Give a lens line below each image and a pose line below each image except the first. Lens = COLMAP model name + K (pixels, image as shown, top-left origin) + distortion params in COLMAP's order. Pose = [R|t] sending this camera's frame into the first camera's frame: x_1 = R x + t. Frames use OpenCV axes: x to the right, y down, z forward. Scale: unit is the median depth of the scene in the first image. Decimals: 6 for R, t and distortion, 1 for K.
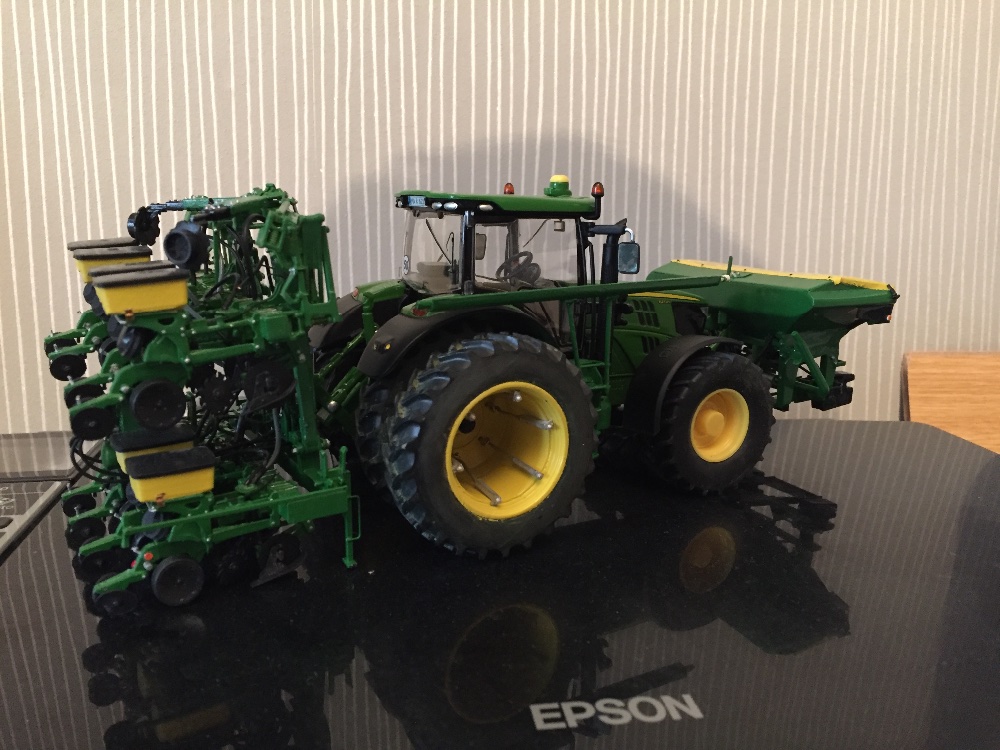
lens RADIAL K [[863.1, 0, 498.0], [0, 863.1, 374.3], [0, 0, 1]] dist [0.085229, -0.138676]
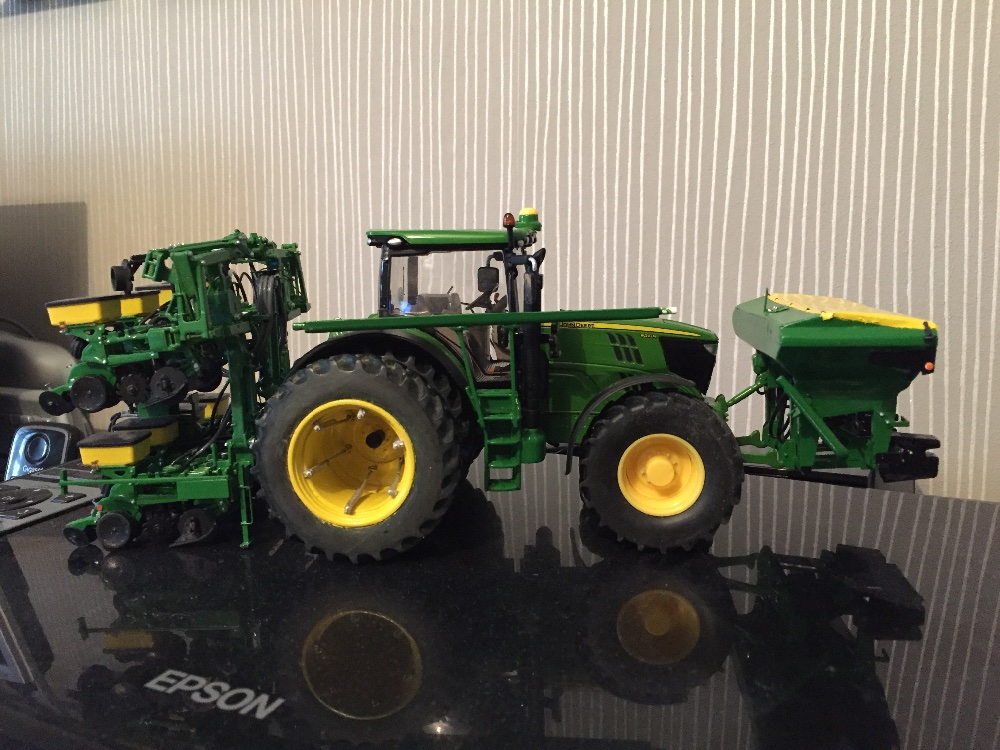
lens RADIAL K [[863.1, 0, 498.0], [0, 863.1, 374.3], [0, 0, 1]] dist [0.085229, -0.138676]
pose [[0.818461, 0.049260, -0.572447, 0.603389], [-0.079909, 0.996394, -0.028509, -0.004941], [0.568979, 0.069077, 0.819446, 0.162514]]
